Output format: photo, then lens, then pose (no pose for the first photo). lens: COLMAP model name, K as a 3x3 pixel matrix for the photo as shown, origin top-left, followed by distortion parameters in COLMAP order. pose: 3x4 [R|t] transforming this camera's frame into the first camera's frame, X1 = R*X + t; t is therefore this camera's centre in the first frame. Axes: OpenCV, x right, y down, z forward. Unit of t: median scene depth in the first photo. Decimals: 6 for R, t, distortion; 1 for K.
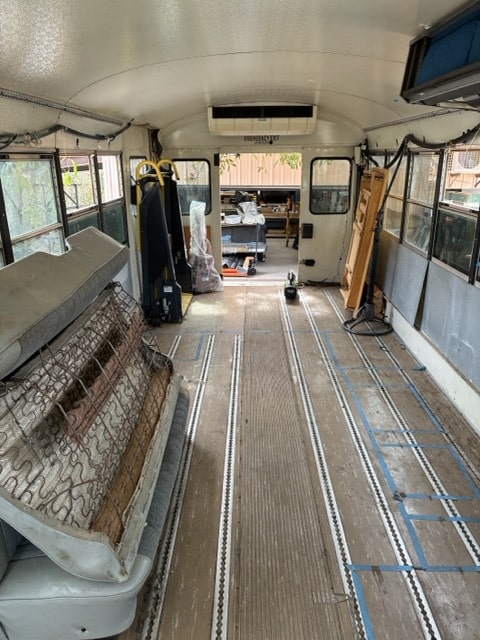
lens RADIAL K [[491.3, 0, 240.0], [0, 491.3, 320.0], [0, 0, 1]] dist [0.037720, -0.010651]
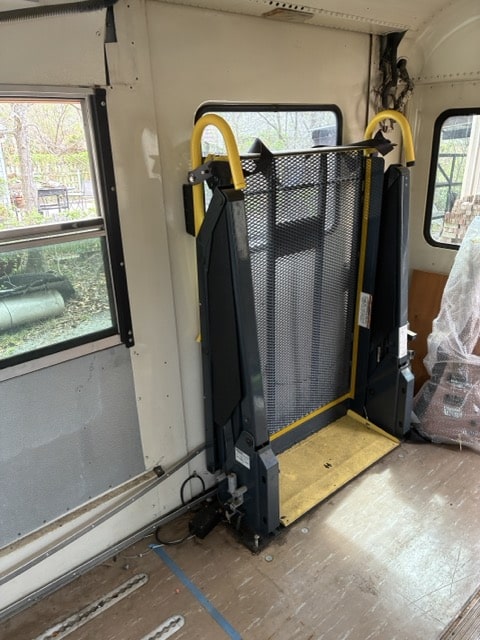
lens RADIAL K [[491.3, 0, 240.0], [0, 491.3, 320.0], [0, 0, 1]] dist [0.037720, -0.010651]
pose [[0.671152, 0.255212, -0.696004, 0.081919], [-0.207904, 0.965993, 0.153731, -0.199384], [0.711569, 0.041526, 0.701388, 0.642226]]
